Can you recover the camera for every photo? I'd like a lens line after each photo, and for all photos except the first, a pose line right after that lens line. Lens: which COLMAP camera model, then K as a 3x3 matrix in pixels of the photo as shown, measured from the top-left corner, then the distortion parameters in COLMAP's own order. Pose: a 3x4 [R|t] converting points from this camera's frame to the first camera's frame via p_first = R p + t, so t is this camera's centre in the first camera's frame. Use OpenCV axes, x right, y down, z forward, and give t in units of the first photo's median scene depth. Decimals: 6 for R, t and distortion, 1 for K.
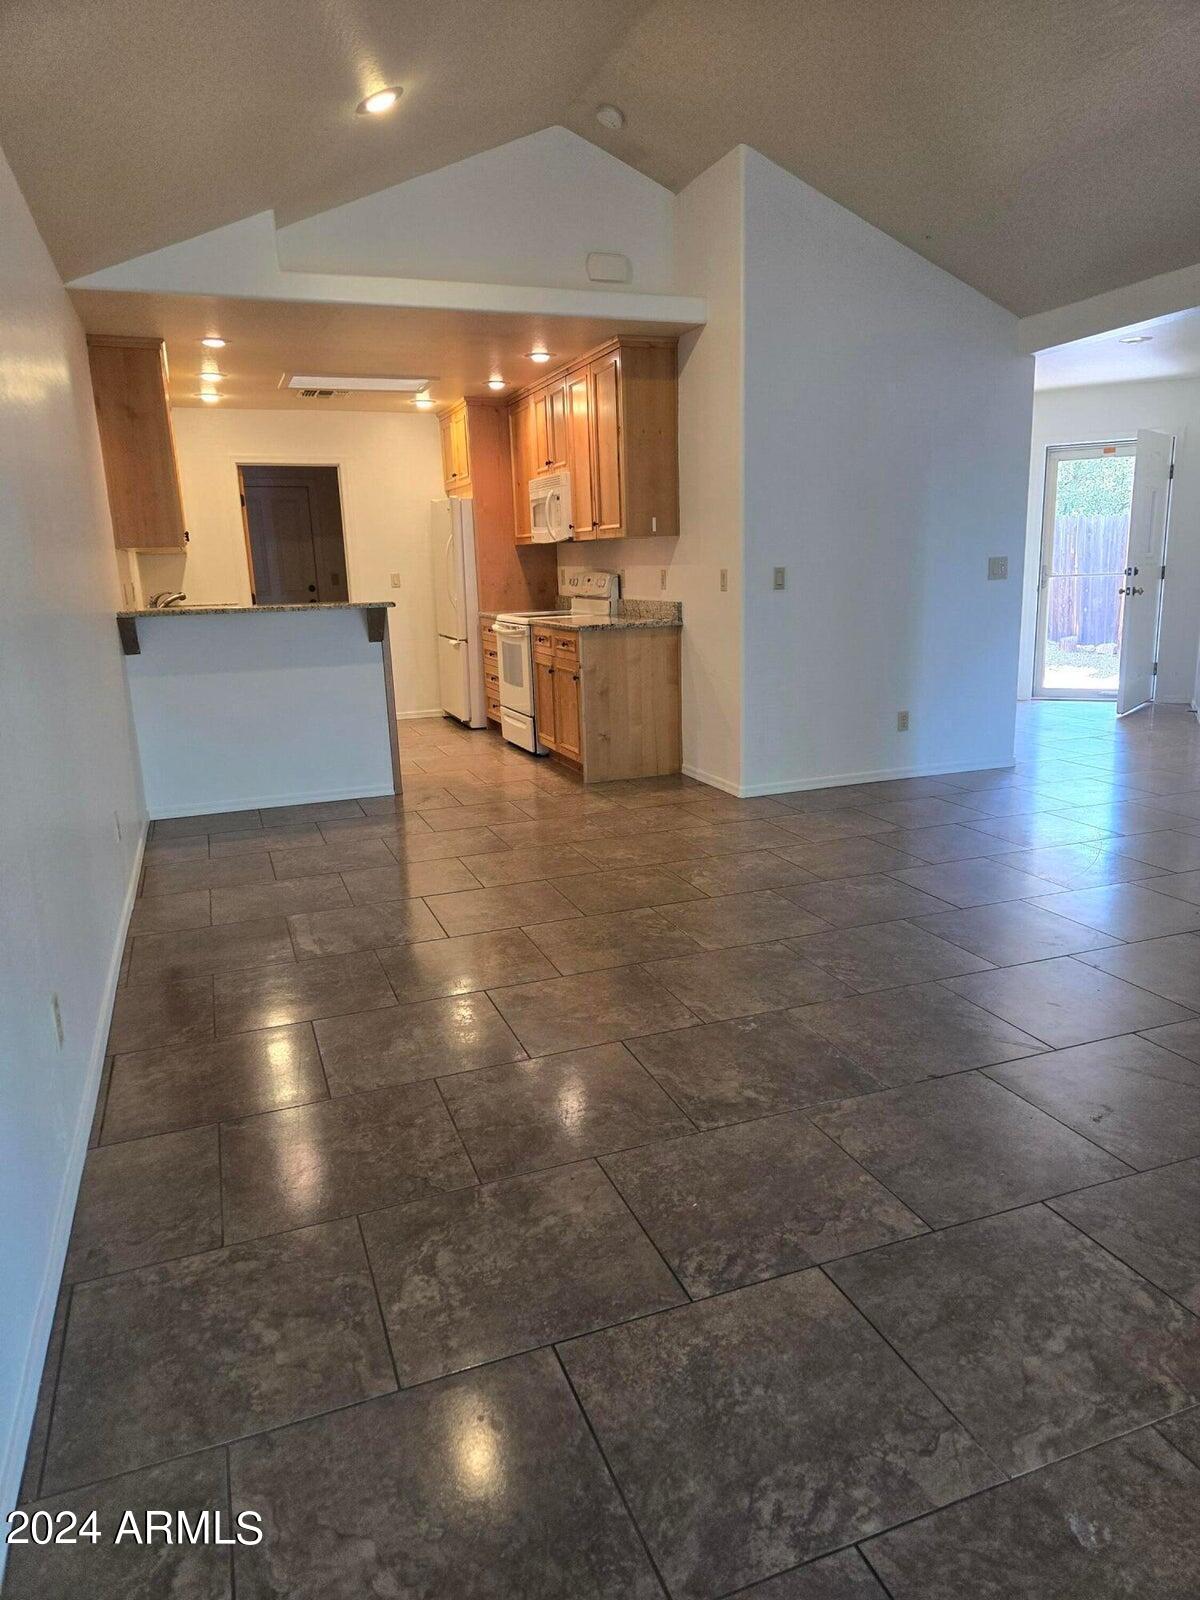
lens RADIAL K [[1061.6, 0, 600.0], [0, 1061.6, 800.0], [0, 0, 1]] dist [0.049261, -0.001864]
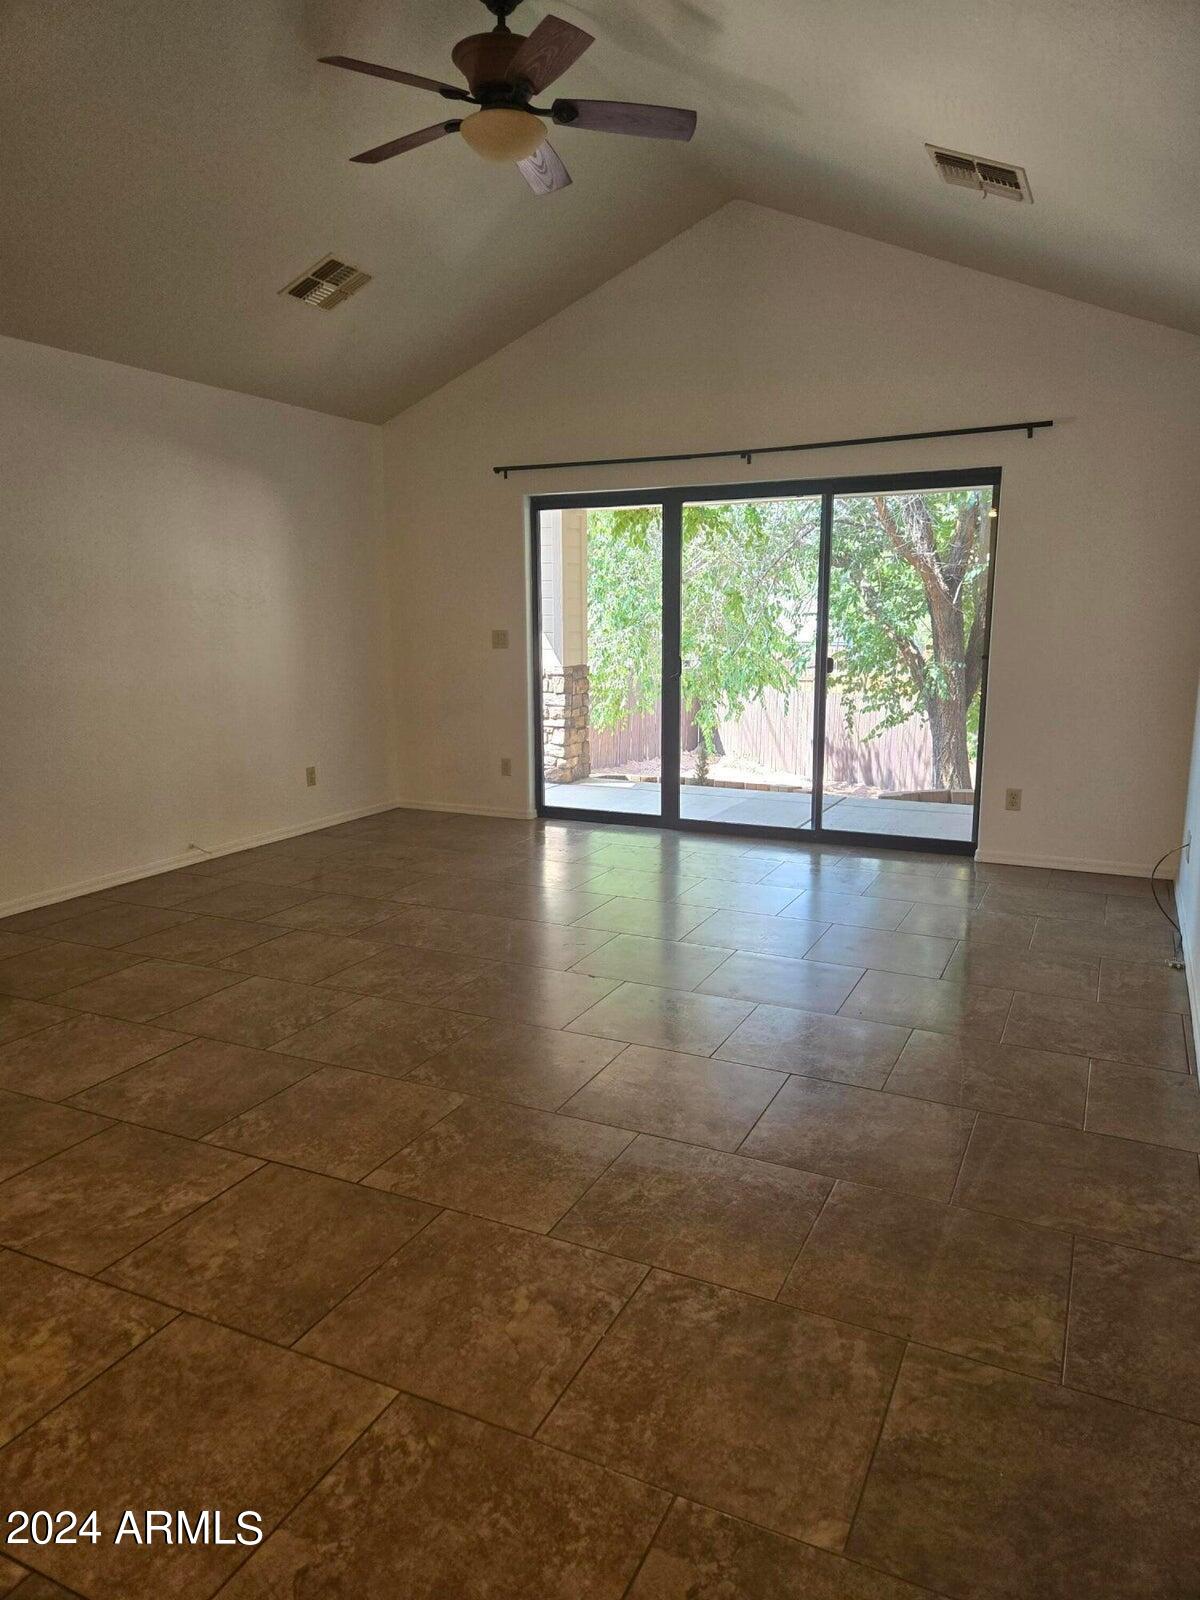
lens RADIAL K [[1061.6, 0, 600.0], [0, 1061.6, 800.0], [0, 0, 1]] dist [0.049261, -0.001864]
pose [[-0.690273, -0.101484, 0.716396, -0.505140], [0.178908, 0.935430, 0.304896, -0.292555], [-0.701081, 0.338631, -0.627546, 1.258599]]
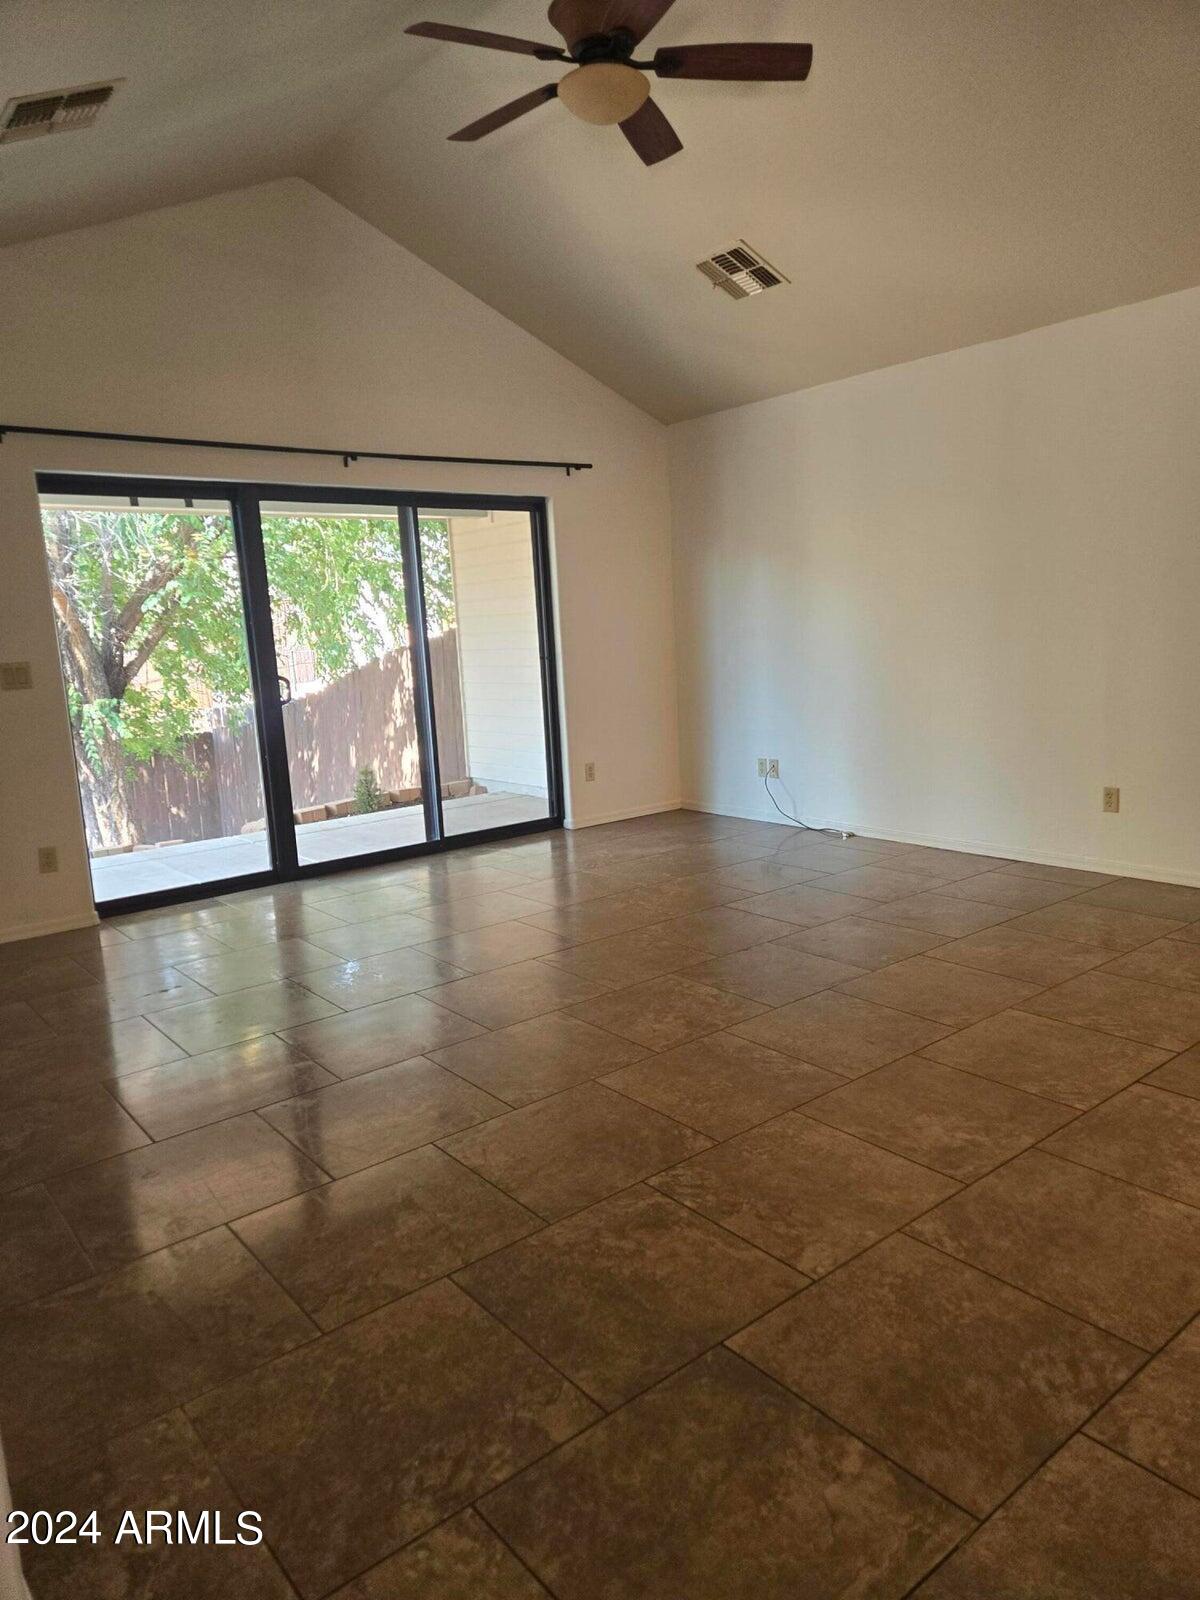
lens RADIAL K [[1061.6, 0, 600.0], [0, 1061.6, 800.0], [0, 0, 1]] dist [0.049261, -0.001864]
pose [[-0.946938, 0.123066, -0.296923, 0.648620], [0.004956, 0.929276, 0.369353, -0.352041], [0.321379, 0.348283, -0.880577, 1.513069]]
